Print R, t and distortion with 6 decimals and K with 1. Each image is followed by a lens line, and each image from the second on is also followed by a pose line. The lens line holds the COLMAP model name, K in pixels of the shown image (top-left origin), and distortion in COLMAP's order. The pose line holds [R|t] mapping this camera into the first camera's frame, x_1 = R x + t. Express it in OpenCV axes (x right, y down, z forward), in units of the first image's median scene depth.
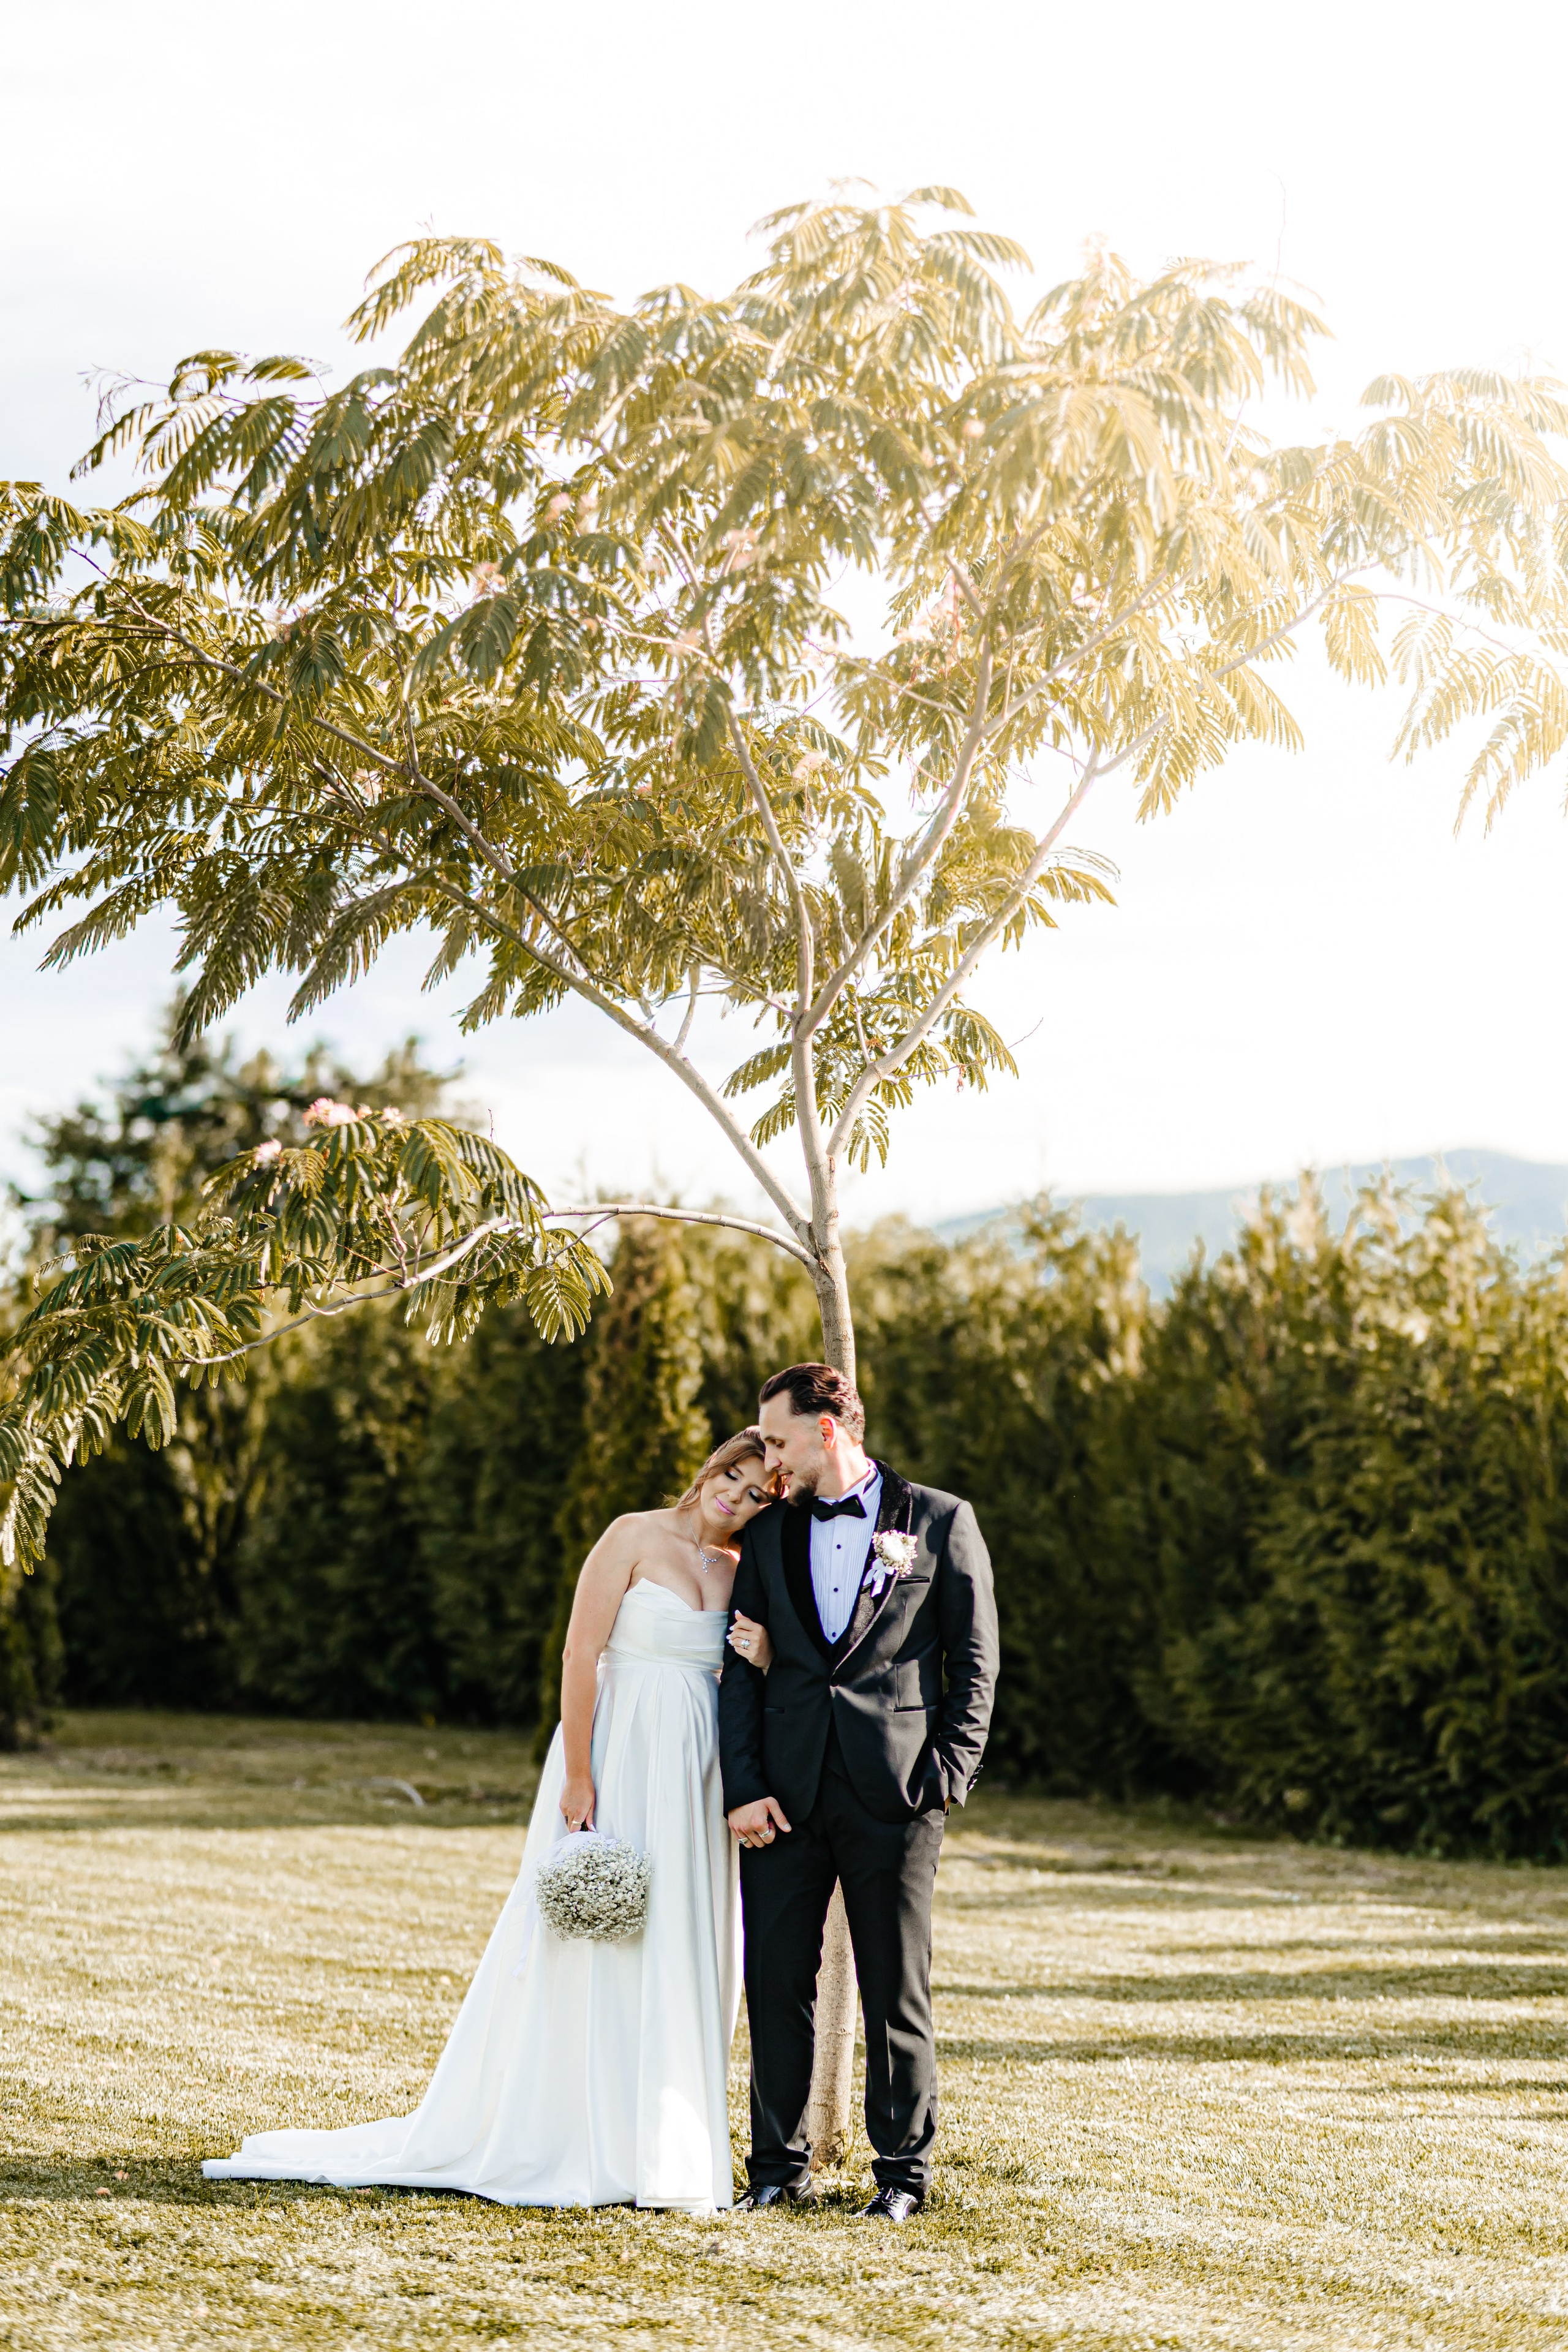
lens RADIAL K [[5469.1, 0, 784.0], [0, 5469.1, 1176.0], [0, 0, 1]] dist [0.008064, -0.080253]
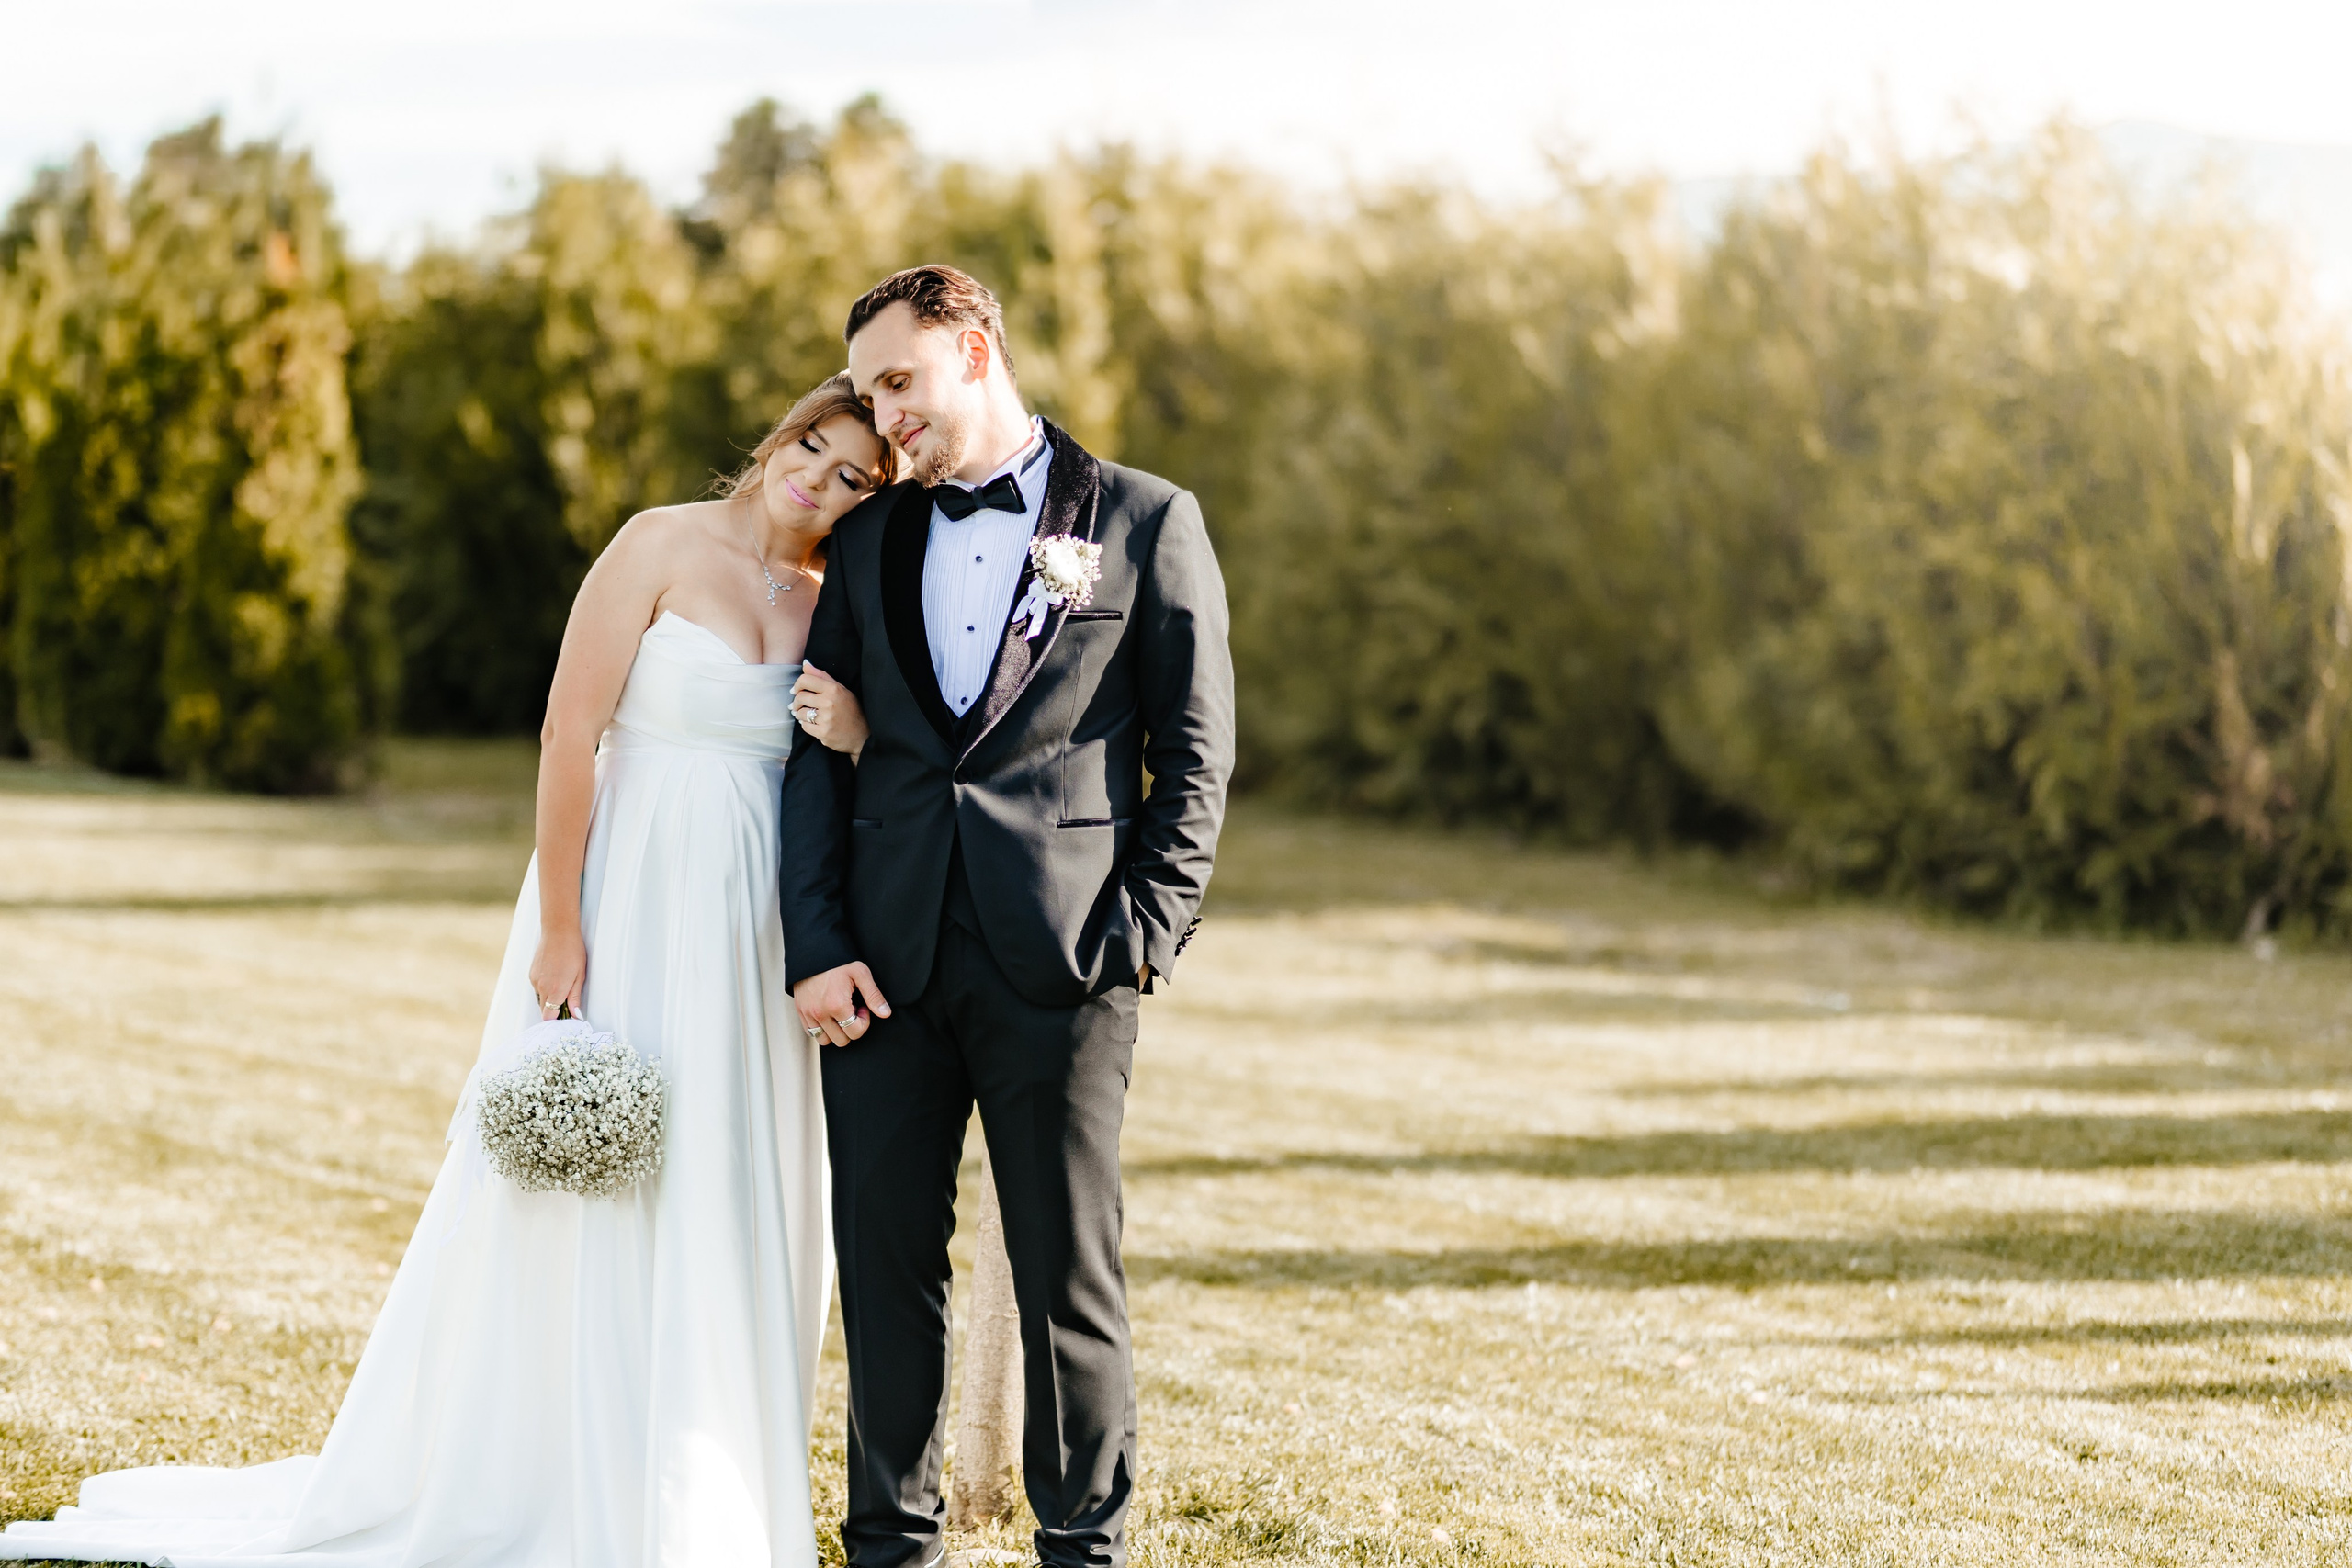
lens RADIAL K [[5654.4, 0, 1175.4], [0, 5654.4, 816.1], [0, 0, 1]] dist [-0.014240, 0.131065]
pose [[0.999055, -0.005240, -0.043144, 0.041124], [0.010192, 0.993272, 0.115360, 0.015230], [0.042249, -0.115690, 0.992386, 0.243588]]
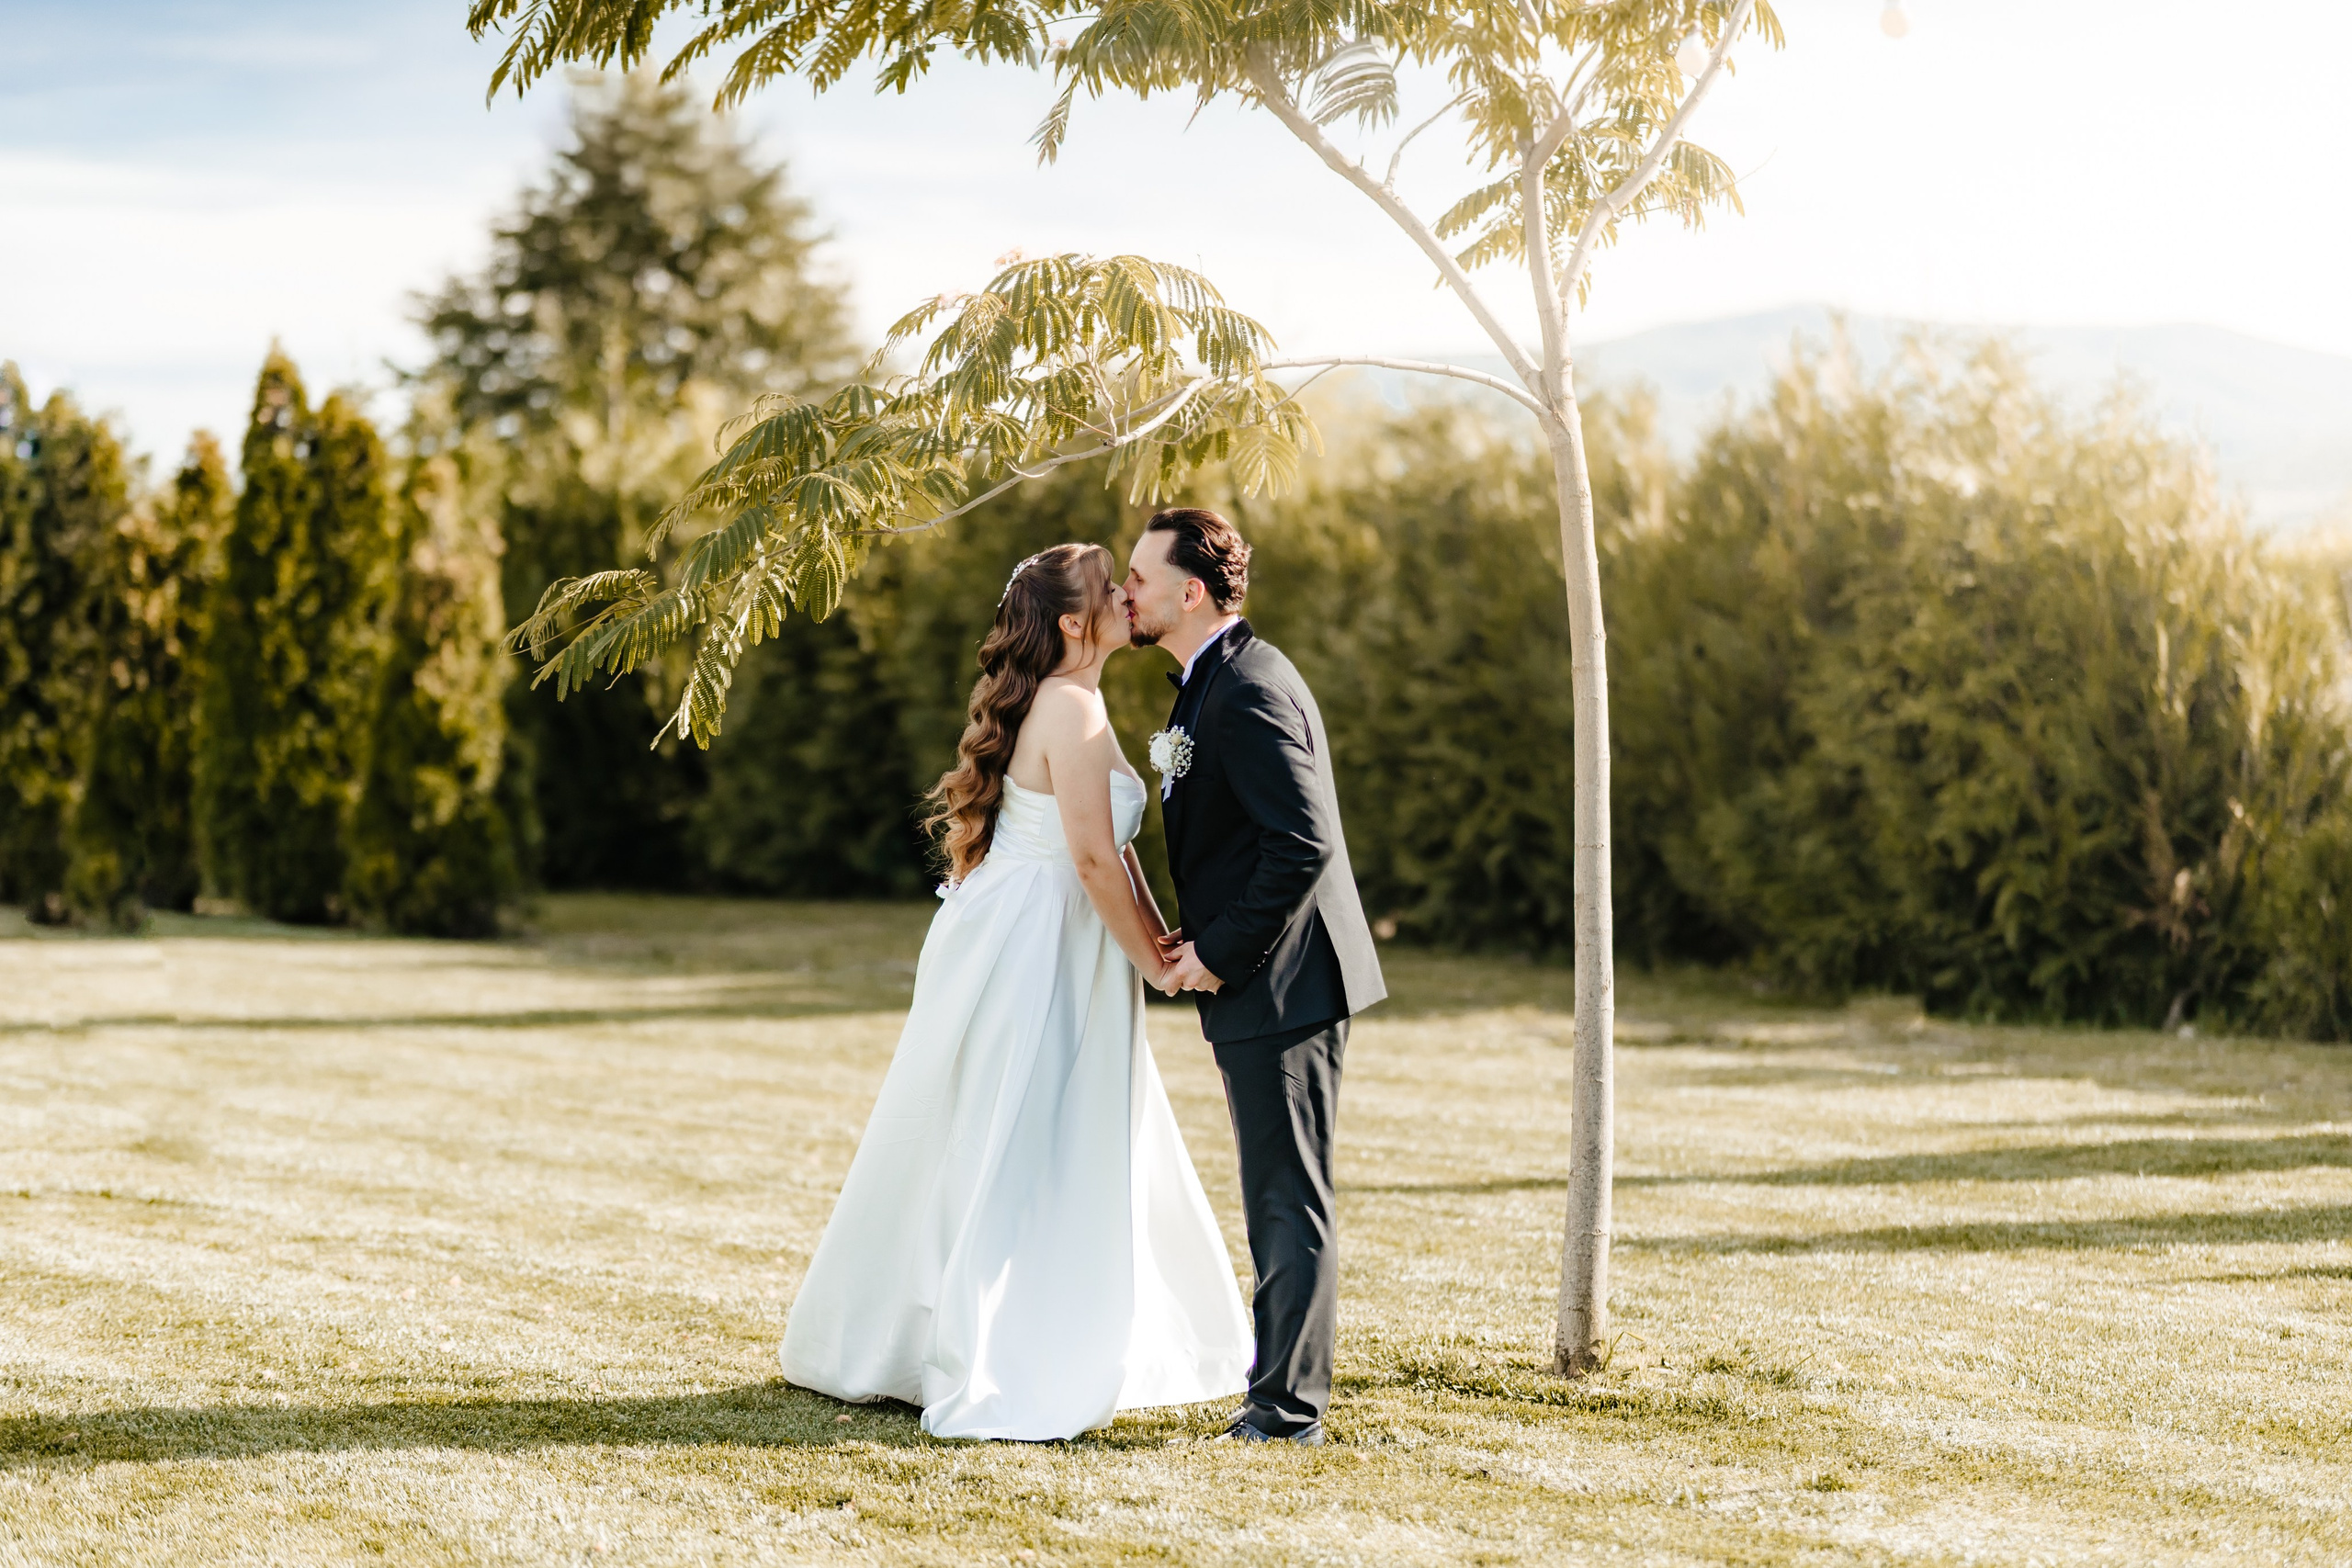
lens RADIAL K [[5468.5, 0, 1176.0], [0, 5468.5, 784.0], [0, 0, 1]] dist [0.008064, -0.080253]
pose [[0.999778, -0.017994, 0.010948, -0.049376], [0.017056, 0.996611, 0.080466, 0.001862], [-0.012359, -0.080261, 0.996697, 0.048633]]
